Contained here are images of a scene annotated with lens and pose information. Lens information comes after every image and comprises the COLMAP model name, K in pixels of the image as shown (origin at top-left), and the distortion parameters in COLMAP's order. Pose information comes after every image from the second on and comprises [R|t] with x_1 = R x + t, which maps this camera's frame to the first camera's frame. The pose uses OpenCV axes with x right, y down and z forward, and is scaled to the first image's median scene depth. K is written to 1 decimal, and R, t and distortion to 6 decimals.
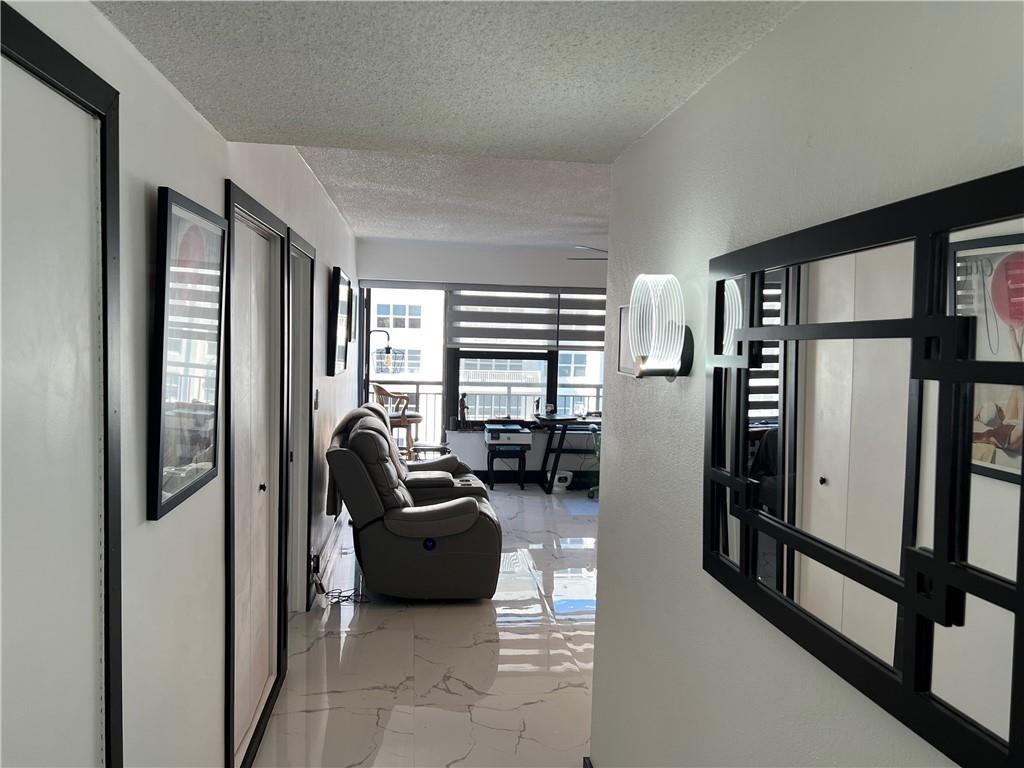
lens RADIAL K [[768.4, 0, 509.3], [0, 768.4, 389.7], [0, 0, 1]] dist [0.070624, -0.100042]
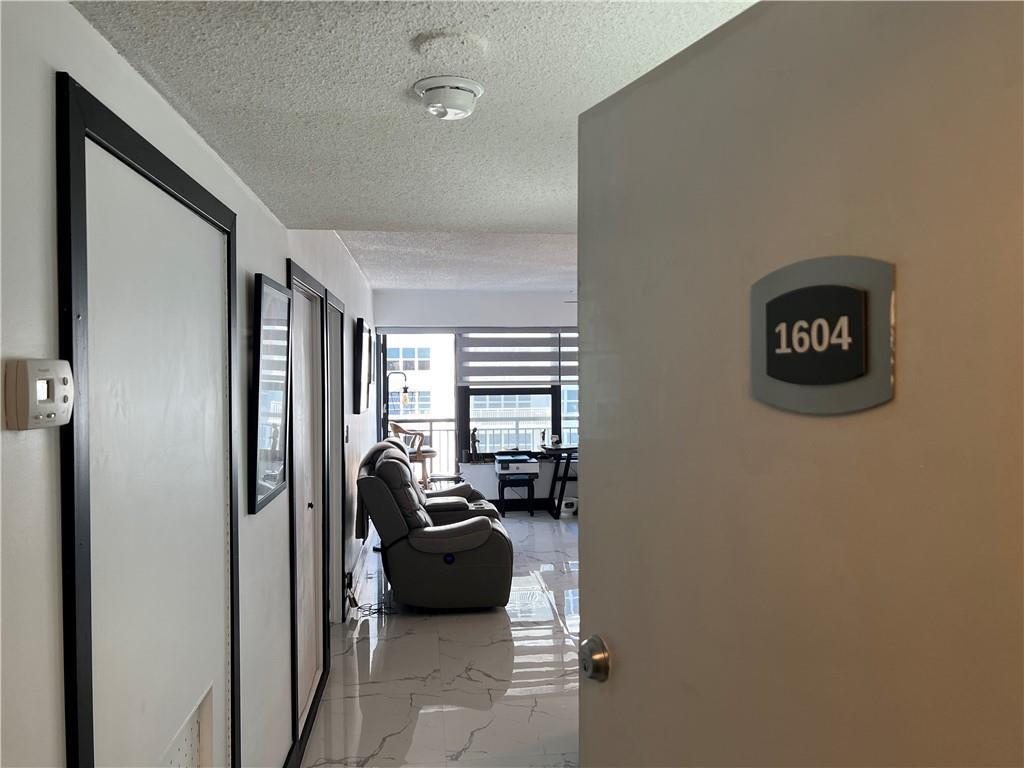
lens RADIAL K [[768.4, 0, 509.3], [0, 768.4, 389.7], [0, 0, 1]] dist [0.070624, -0.100042]
pose [[0.999333, -0.034739, -0.011260, 0.004325], [0.034130, 0.998146, -0.050401, 0.009054], [0.012990, 0.049983, 0.998666, -0.099657]]
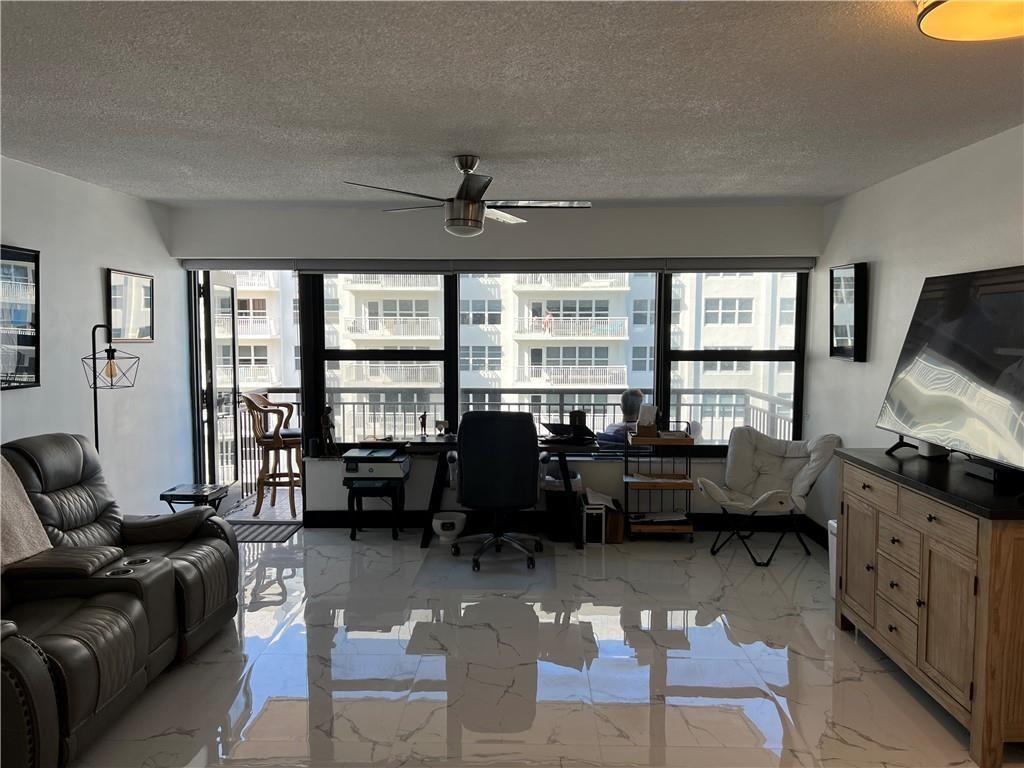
lens RADIAL K [[768.4, 0, 509.3], [0, 768.4, 389.7], [0, 0, 1]] dist [0.070624, -0.100042]
pose [[0.986926, -0.014616, -0.160512, 0.296060], [0.015706, 0.999861, 0.005521, -0.017702], [0.160409, -0.007970, 0.987018, 0.361156]]
